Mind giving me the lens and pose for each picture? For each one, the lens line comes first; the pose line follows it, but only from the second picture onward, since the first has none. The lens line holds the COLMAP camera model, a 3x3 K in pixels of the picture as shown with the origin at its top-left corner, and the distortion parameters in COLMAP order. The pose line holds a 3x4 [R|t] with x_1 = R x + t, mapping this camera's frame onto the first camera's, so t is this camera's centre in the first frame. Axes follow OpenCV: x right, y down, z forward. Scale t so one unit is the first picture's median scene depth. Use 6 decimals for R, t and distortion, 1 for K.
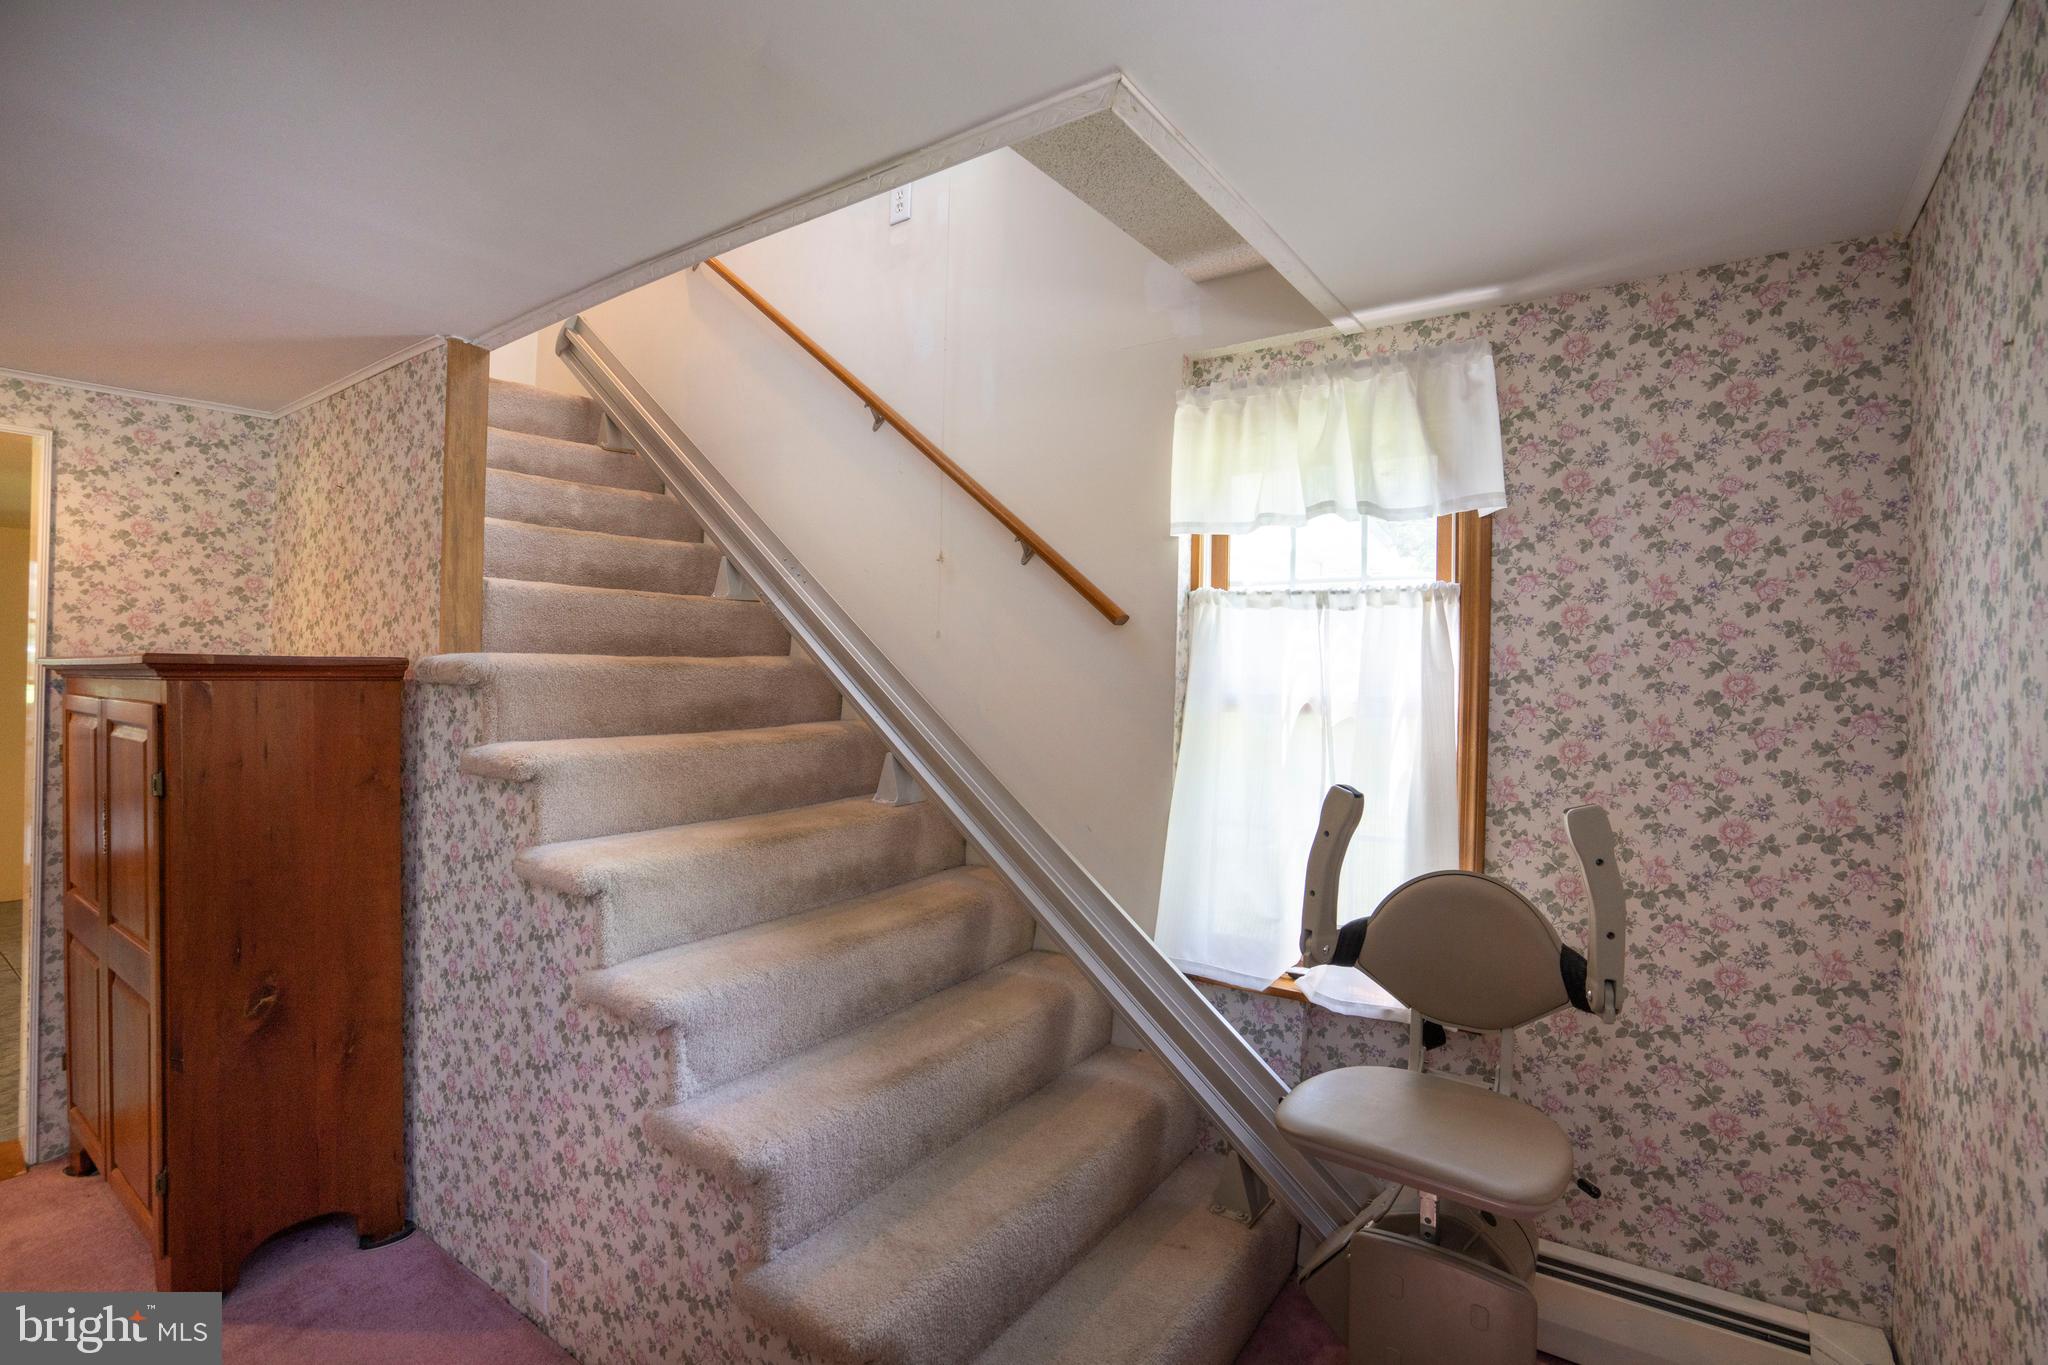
lens RADIAL K [[958.2, 0, 1027.0], [0, 958.2, 676.3], [0, 0, 1]] dist [-0.037912, 0.006649]
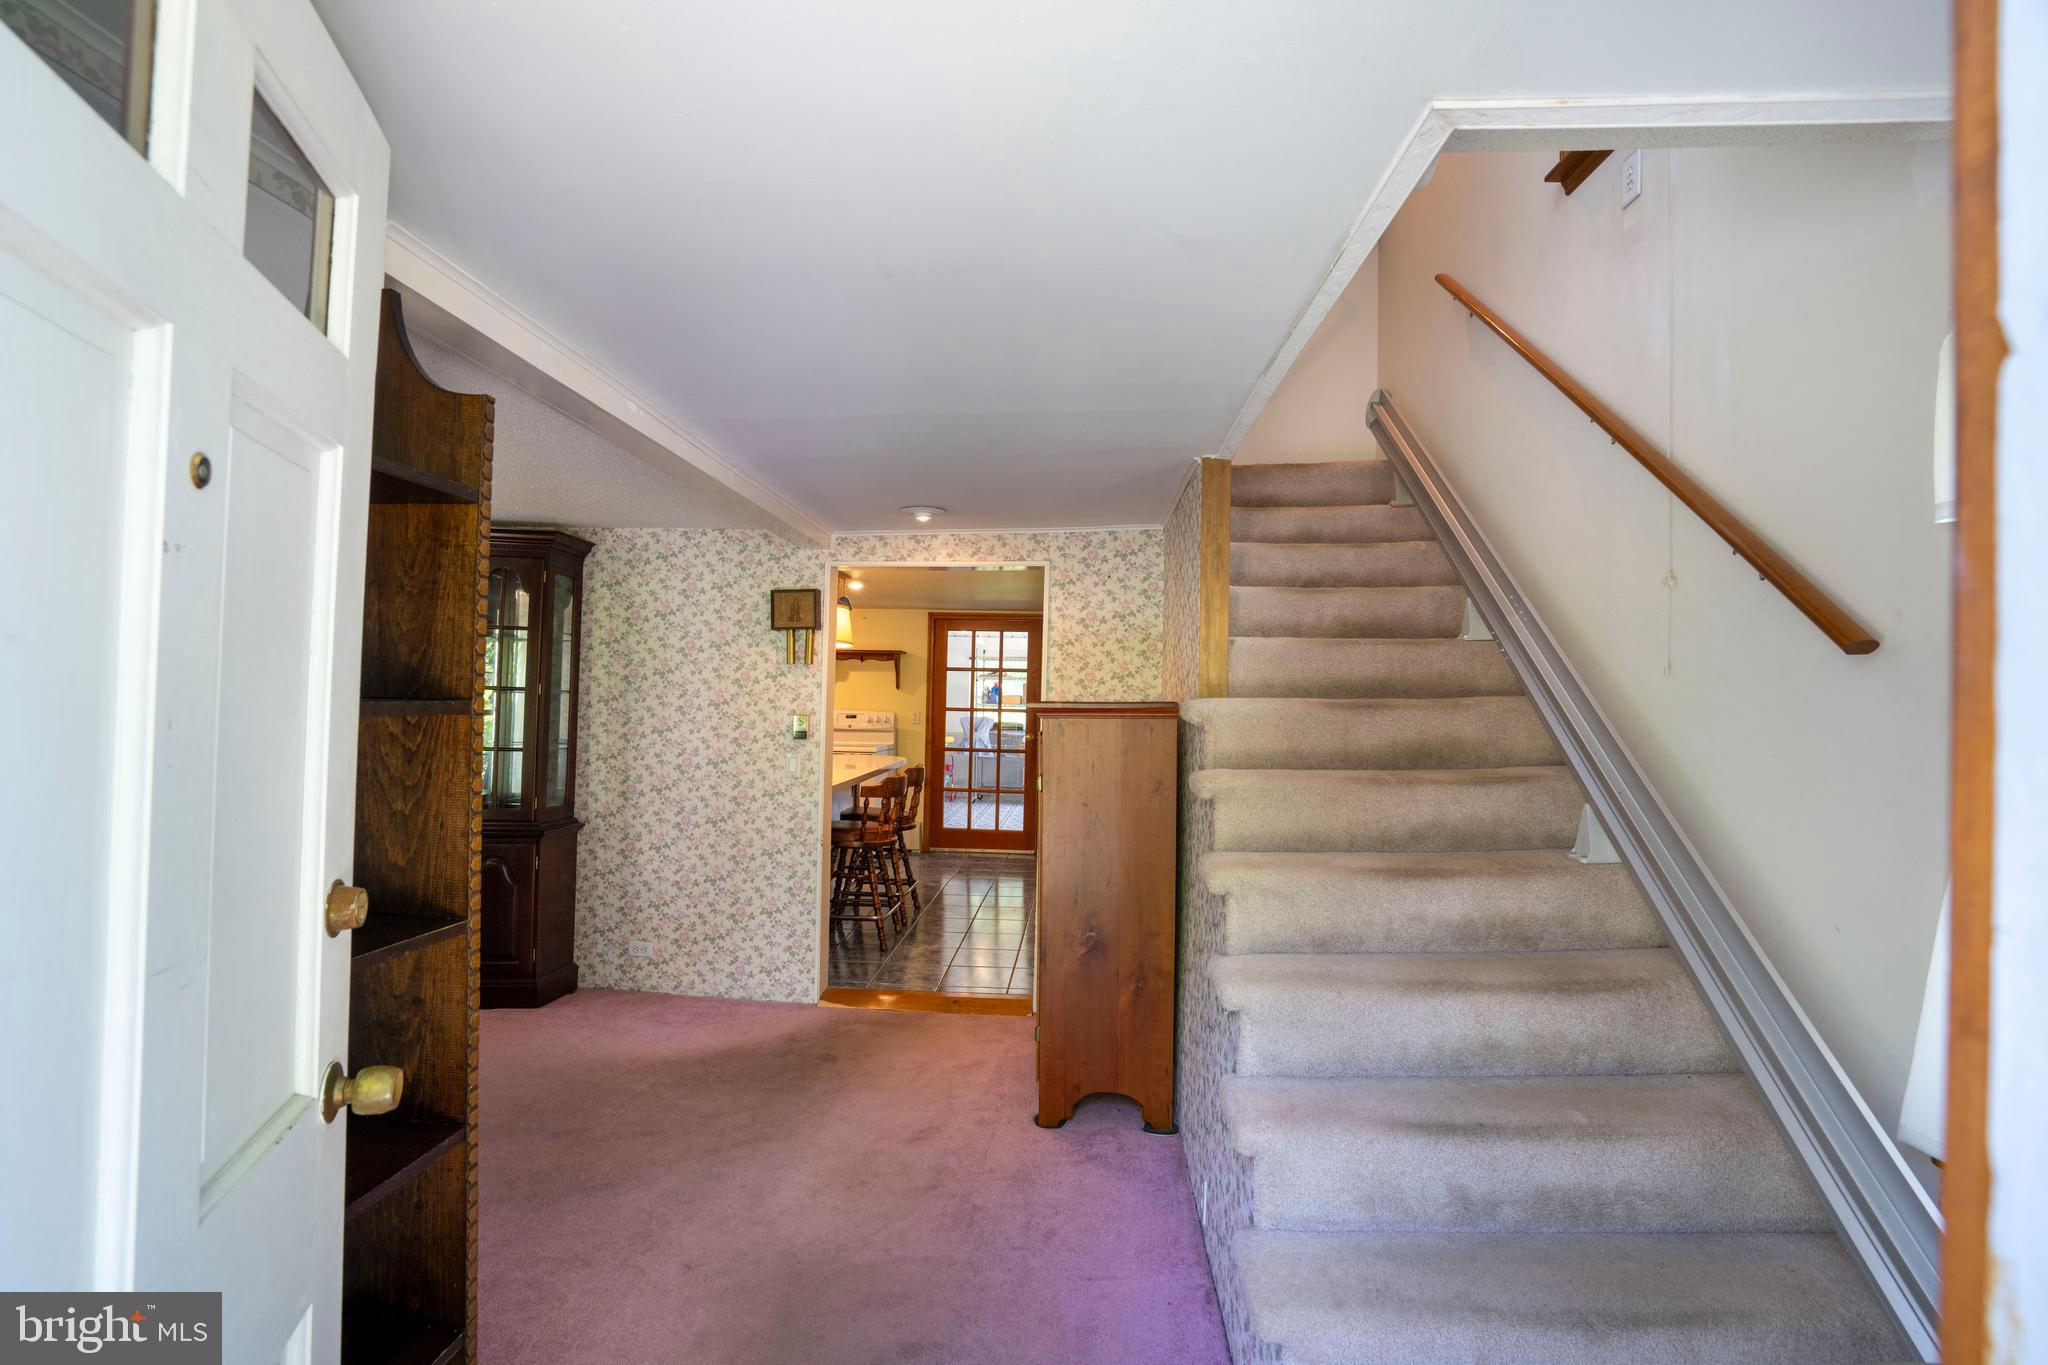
lens RADIAL K [[958.2, 0, 1018.4], [0, 958.2, 683.9], [0, 0, 1]] dist [-0.037912, 0.006649]
pose [[0.528367, -0.018903, -0.848805, 0.325560], [-0.003104, 0.999702, -0.024196, -0.009909], [0.849010, 0.015419, 0.528152, 0.074005]]
